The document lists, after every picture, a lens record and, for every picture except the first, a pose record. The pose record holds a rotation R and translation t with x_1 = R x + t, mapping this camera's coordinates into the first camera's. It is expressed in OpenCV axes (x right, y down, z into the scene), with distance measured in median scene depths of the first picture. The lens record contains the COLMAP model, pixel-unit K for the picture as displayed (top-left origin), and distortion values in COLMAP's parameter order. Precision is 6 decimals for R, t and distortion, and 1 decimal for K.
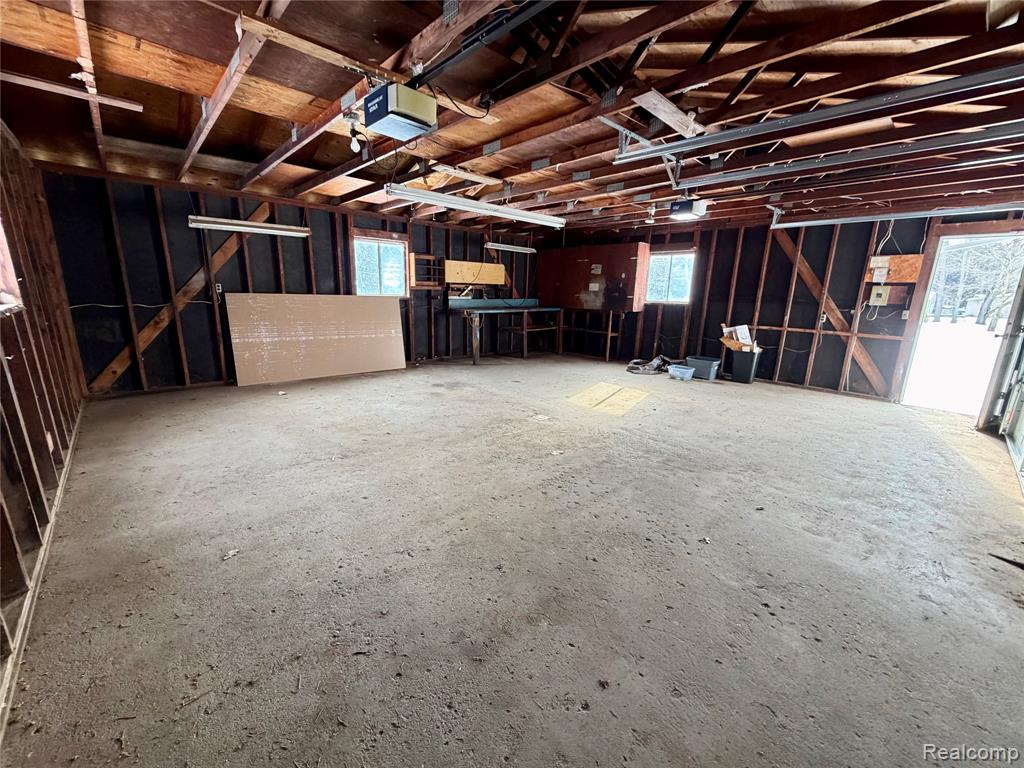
lens RADIAL K [[406.9, 0, 513.5], [0, 406.9, 385.8], [0, 0, 1]] dist [0.001357, 0.000058]
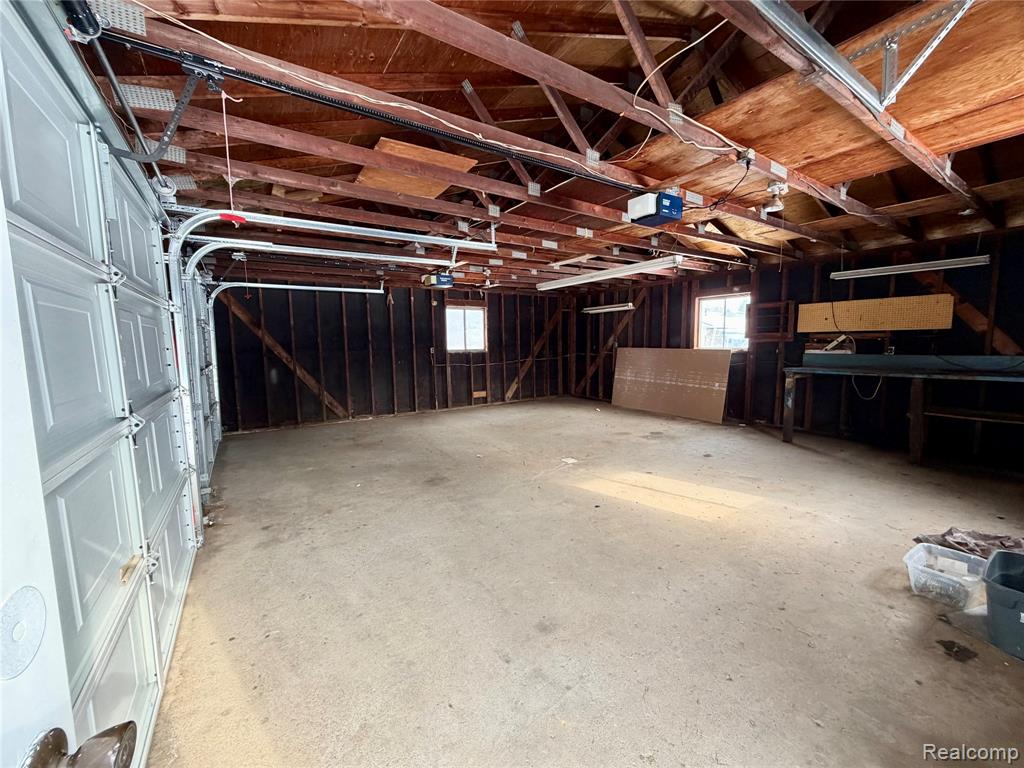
lens RADIAL K [[406.9, 0, 513.8], [0, 406.9, 387.6], [0, 0, 1]] dist [0.001357, 0.000058]
pose [[-0.164700, 0.083048, -0.982841, 0.706086], [-0.221169, 0.967966, 0.118854, -0.125588], [0.961227, 0.236949, -0.141057, 0.619384]]
